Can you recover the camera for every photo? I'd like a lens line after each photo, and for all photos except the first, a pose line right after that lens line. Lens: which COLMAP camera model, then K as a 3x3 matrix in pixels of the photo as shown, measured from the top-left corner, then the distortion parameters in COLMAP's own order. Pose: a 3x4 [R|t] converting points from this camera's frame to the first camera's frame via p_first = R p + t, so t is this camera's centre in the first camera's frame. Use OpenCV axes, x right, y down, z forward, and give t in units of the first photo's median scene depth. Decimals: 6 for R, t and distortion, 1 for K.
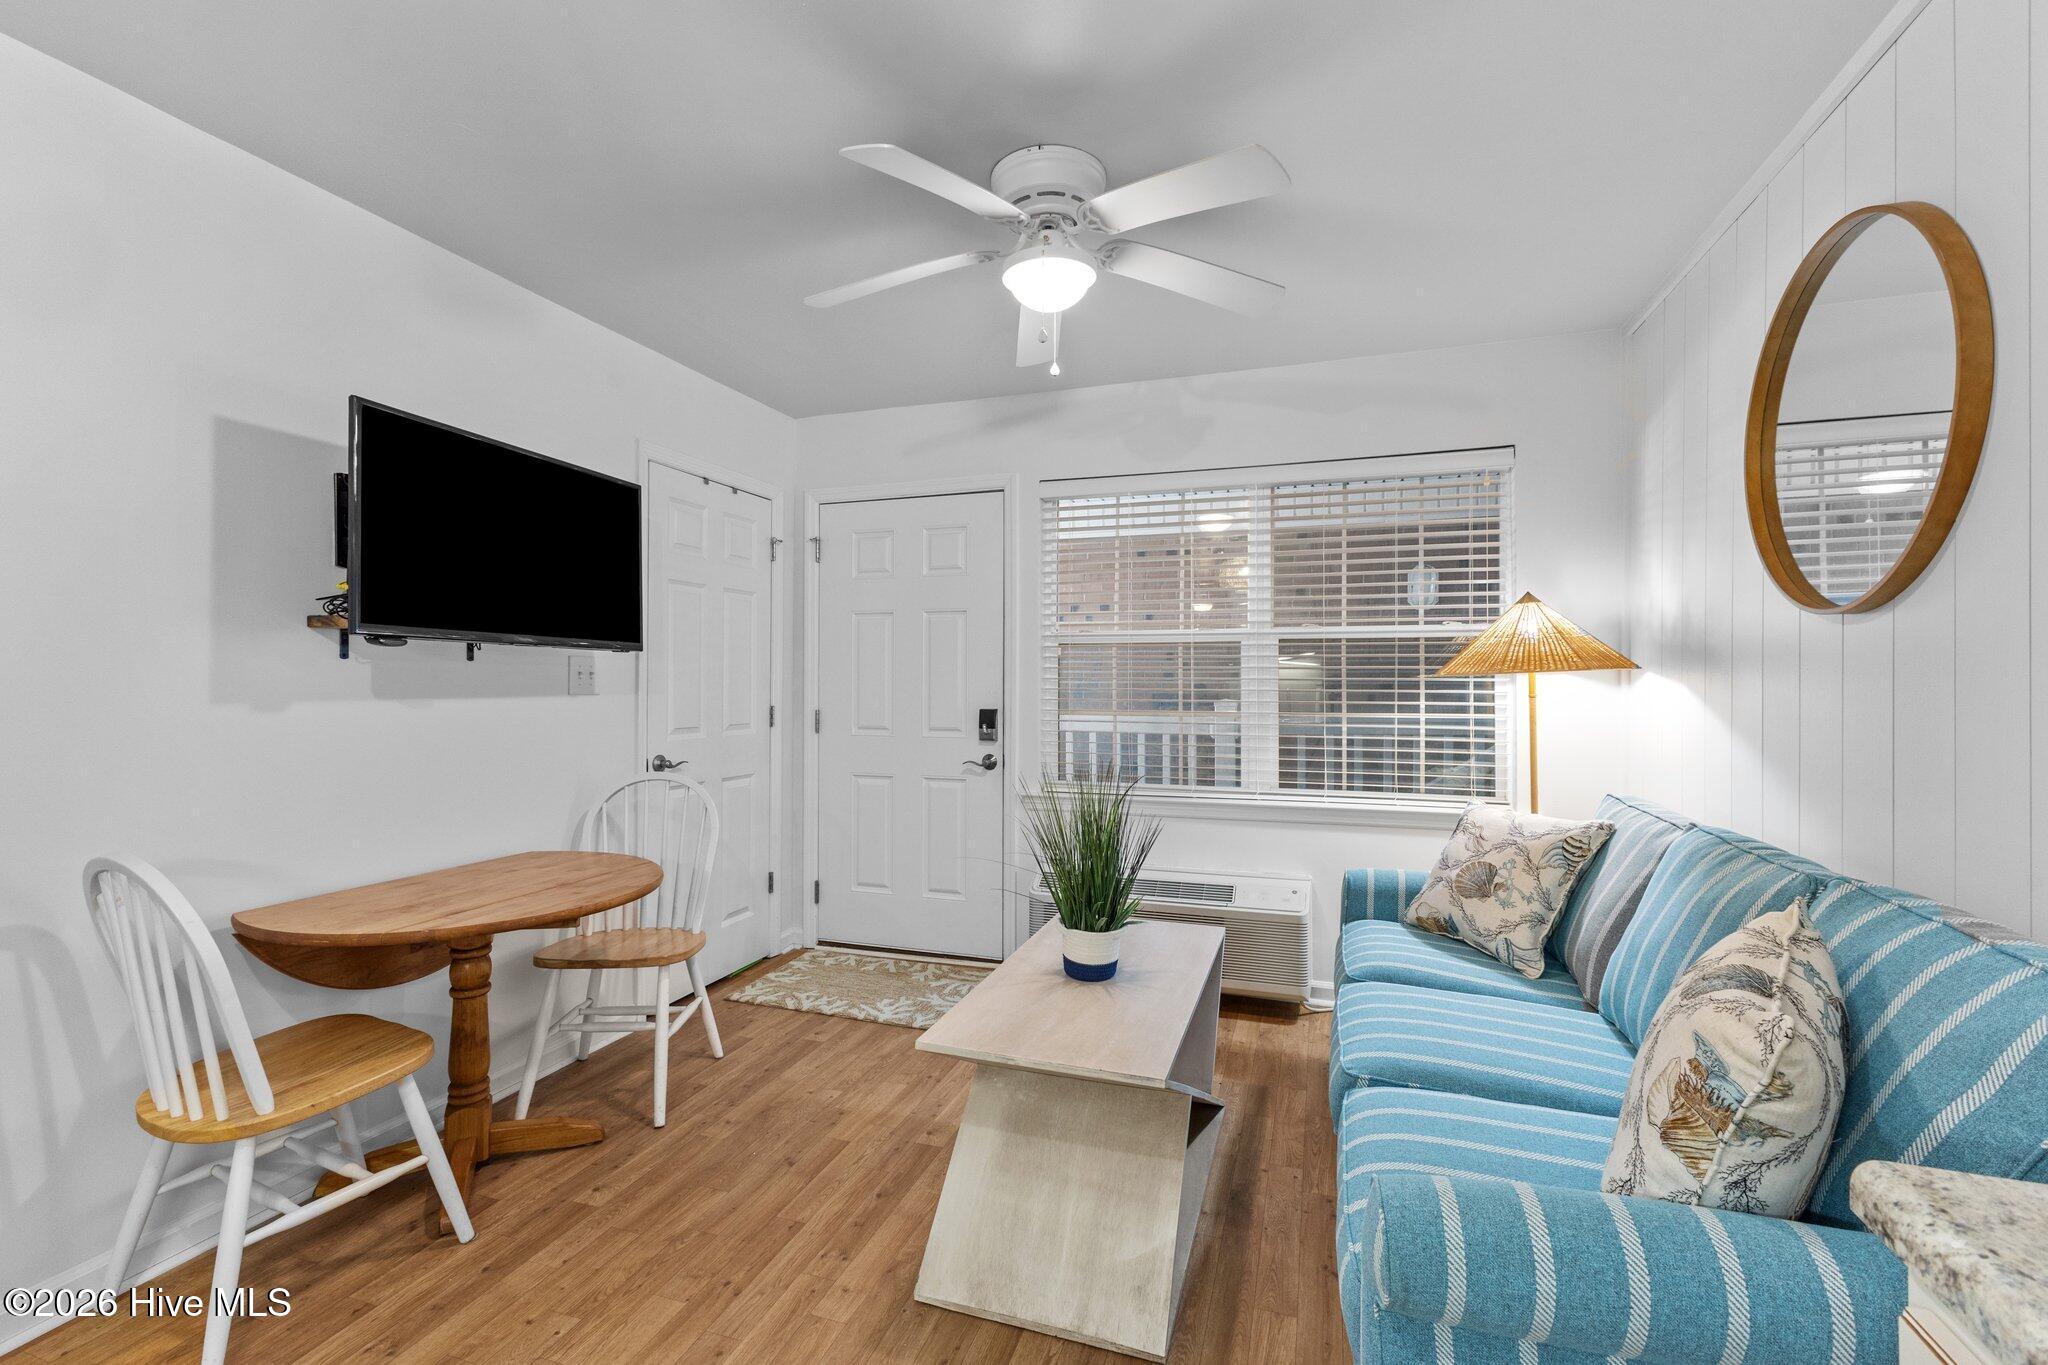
lens RADIAL K [[886.6, 0, 1024.0], [0, 886.6, 682.5], [0, 0, 1]] dist [0.012802, -0.000122]
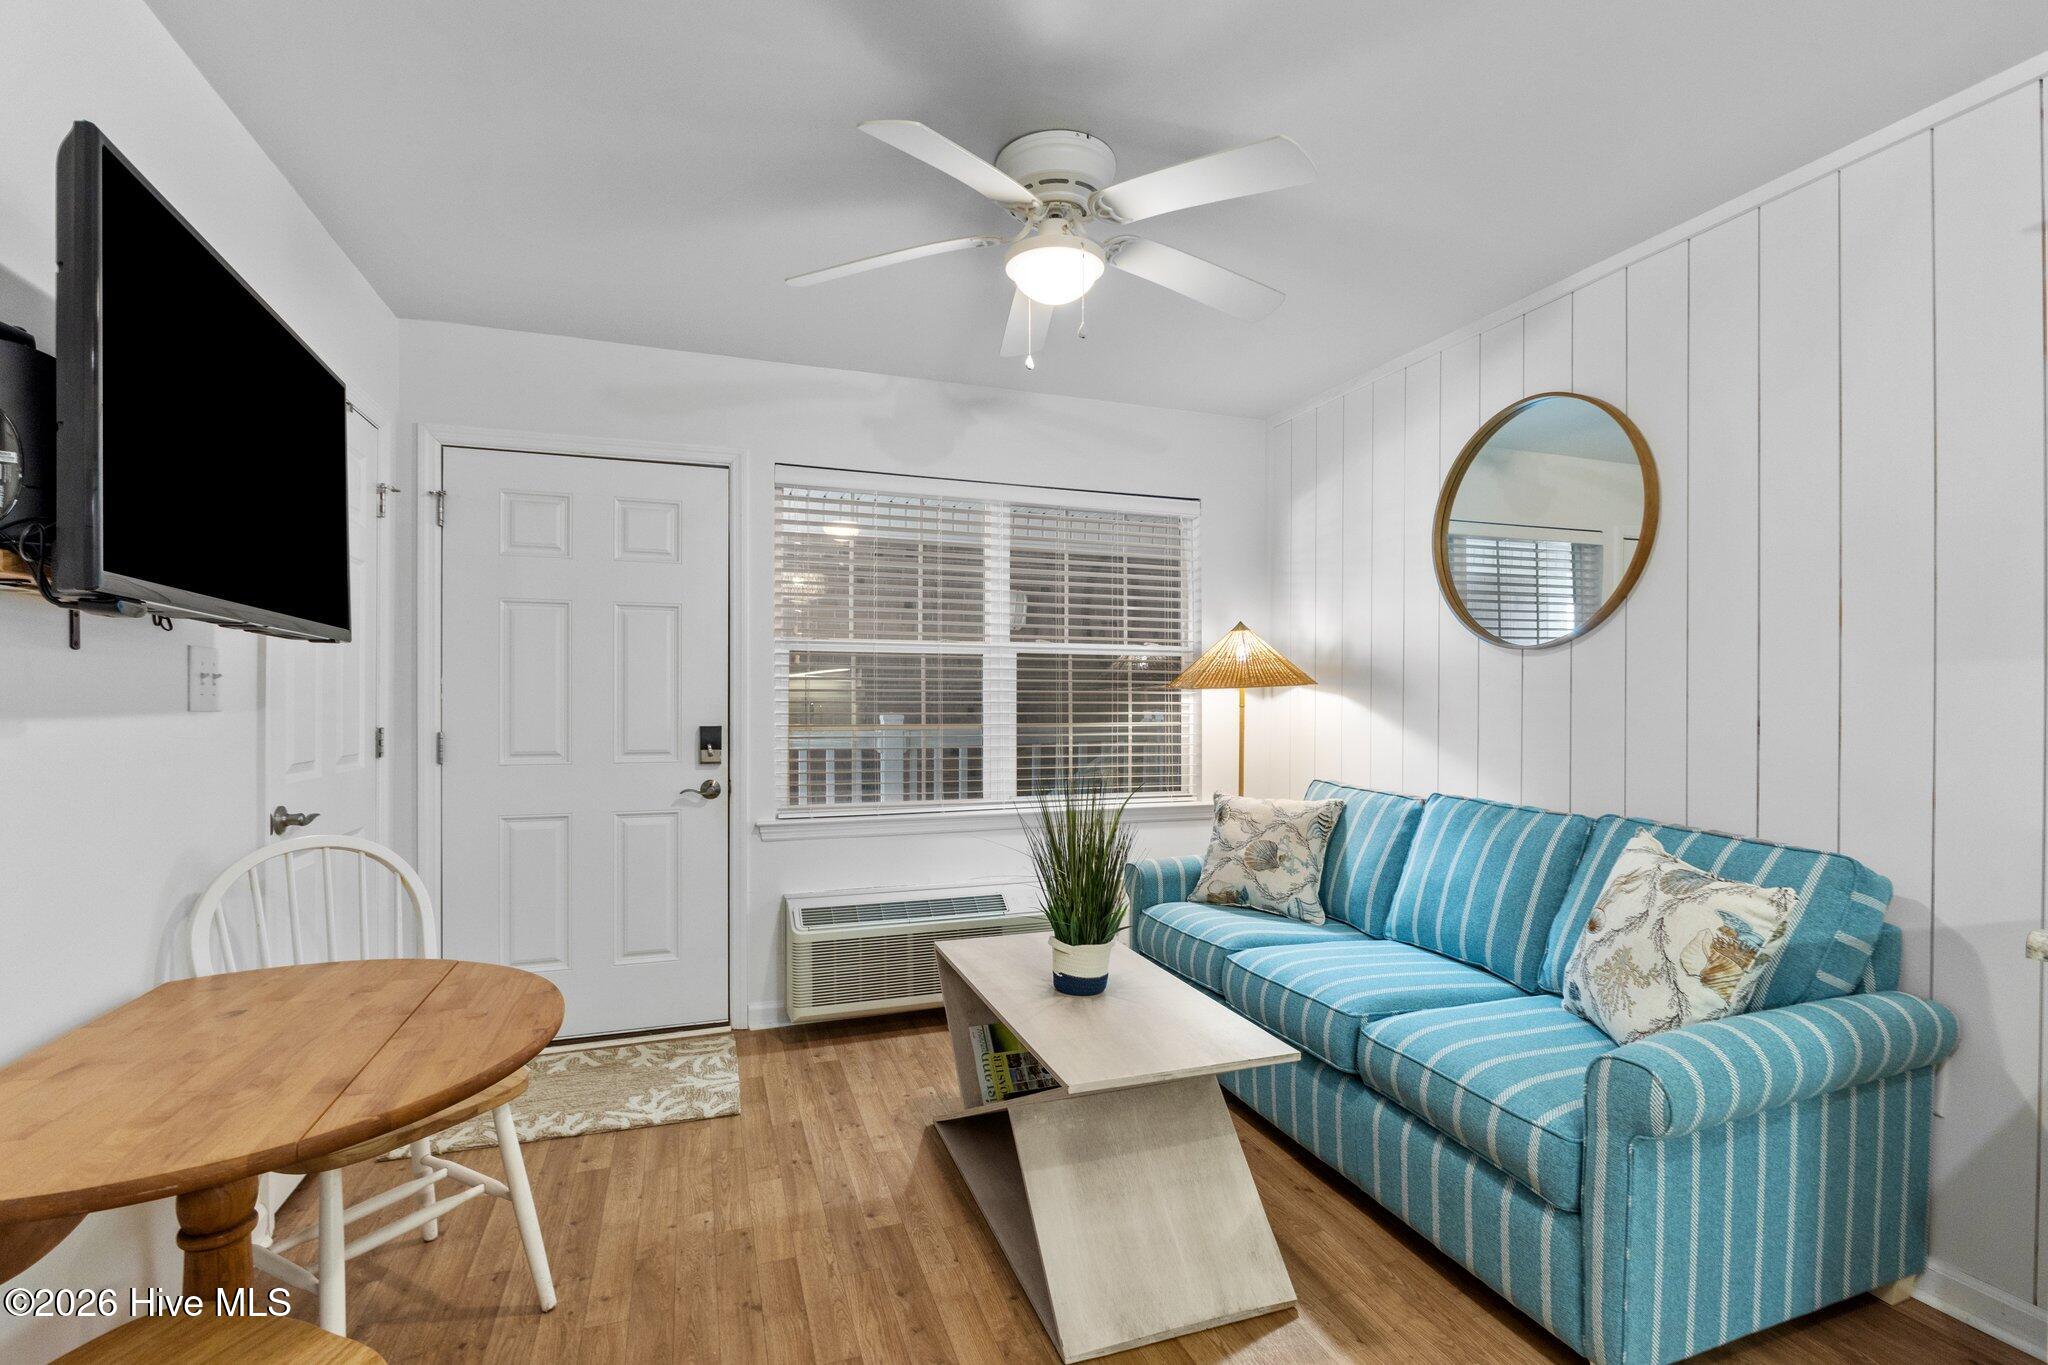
lens RADIAL K [[938.6, 0, 1027.2], [0, 938.6, 703.9], [0, 0, 1]] dist [0.012426, 0.000550]
pose [[0.784580, -0.004398, 0.620012, -0.402103], [-0.001778, 0.999955, 0.009344, 0.000140], [-0.620025, -0.008434, 0.784537, 0.133616]]
